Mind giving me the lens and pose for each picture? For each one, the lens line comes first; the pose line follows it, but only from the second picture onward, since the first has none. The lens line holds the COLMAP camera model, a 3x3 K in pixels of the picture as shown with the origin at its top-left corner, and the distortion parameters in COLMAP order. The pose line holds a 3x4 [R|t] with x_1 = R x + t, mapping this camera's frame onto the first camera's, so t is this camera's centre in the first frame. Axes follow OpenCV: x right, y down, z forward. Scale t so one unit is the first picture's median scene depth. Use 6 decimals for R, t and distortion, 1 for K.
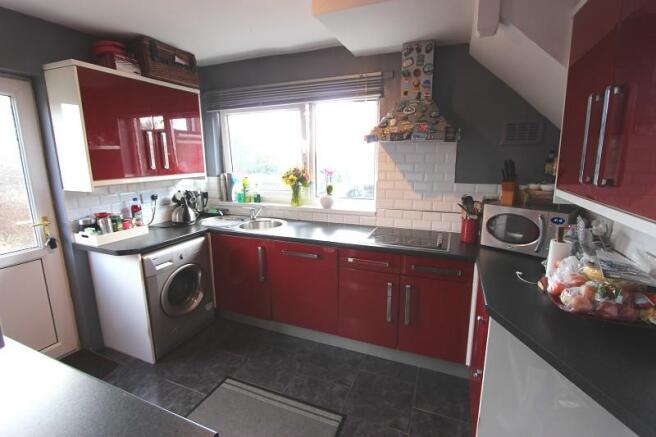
lens RADIAL K [[302.1, 0, 329.7], [0, 302.1, 213.3], [0, 0, 1]] dist [-0.019243, 0.000695]
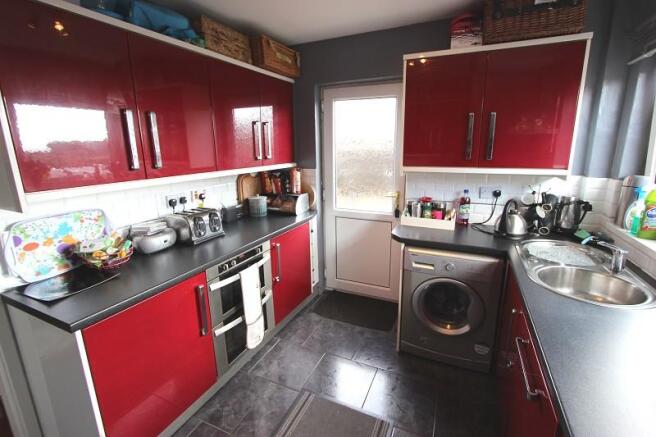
lens RADIAL K [[302.1, 0, 329.7], [0, 302.1, 213.3], [0, 0, 1]] dist [-0.019243, 0.000695]
pose [[-0.038081, 0.227859, -0.972949, 0.280520], [-0.176952, 0.956730, 0.230987, -0.127190], [0.983482, 0.180962, 0.003887, 0.639785]]
